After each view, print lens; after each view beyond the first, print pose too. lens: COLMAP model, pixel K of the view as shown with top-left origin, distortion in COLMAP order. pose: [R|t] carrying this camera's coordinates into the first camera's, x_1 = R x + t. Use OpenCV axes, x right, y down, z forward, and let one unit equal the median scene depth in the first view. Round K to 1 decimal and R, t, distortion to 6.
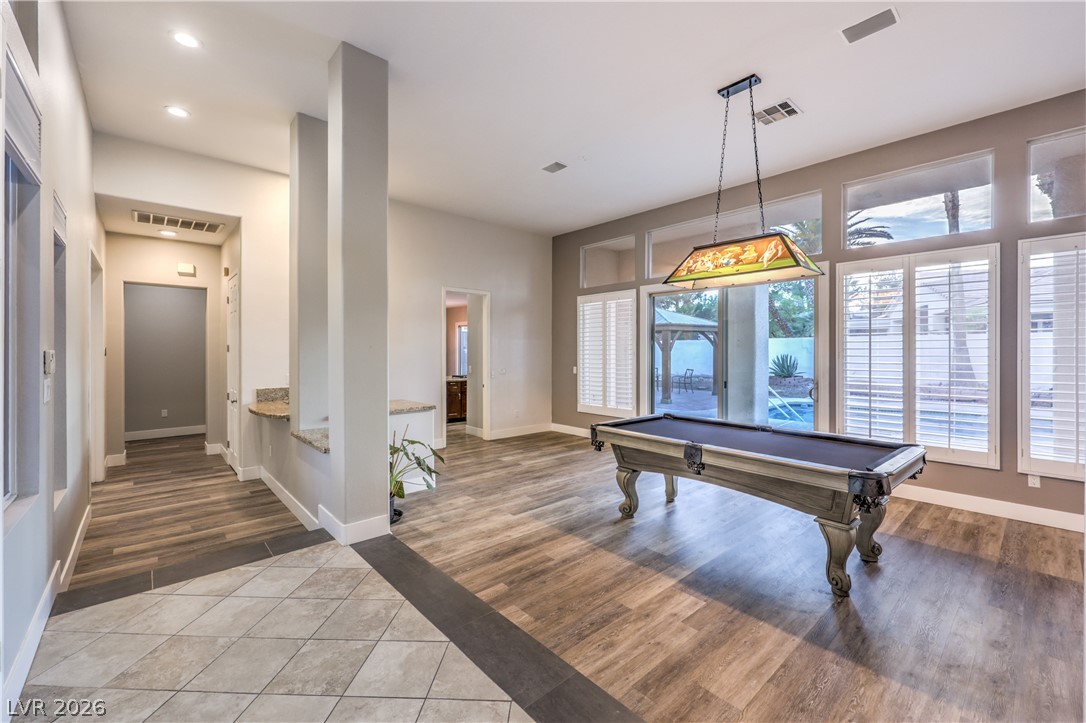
lens RADIAL K [[445.6, 0, 549.7], [0, 445.6, 357.7], [0, 0, 1]] dist [-0.000801, -0.000233]
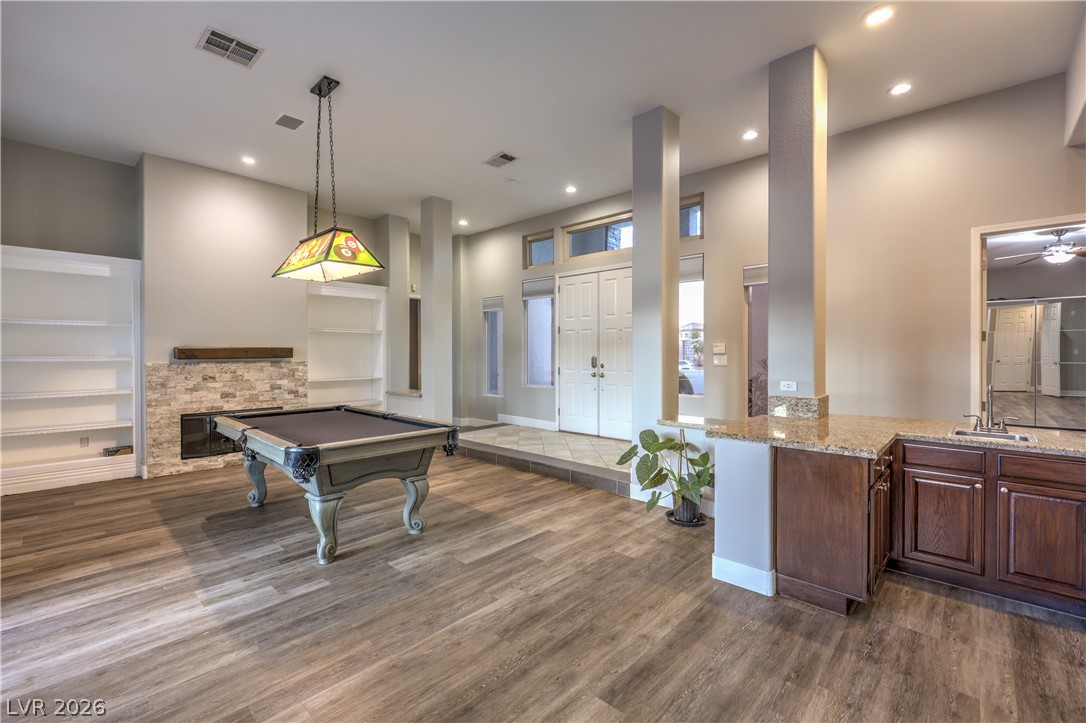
lens RADIAL K [[461.7, 0, 548.0], [0, 461.7, 343.9], [0, 0, 1]] dist [-0.002360, -0.000440]
pose [[-0.995590, 0.003034, -0.093765, 0.003755], [0.003632, 0.999974, -0.006210, -0.001358], [0.093743, -0.006523, -0.995575, 1.907972]]
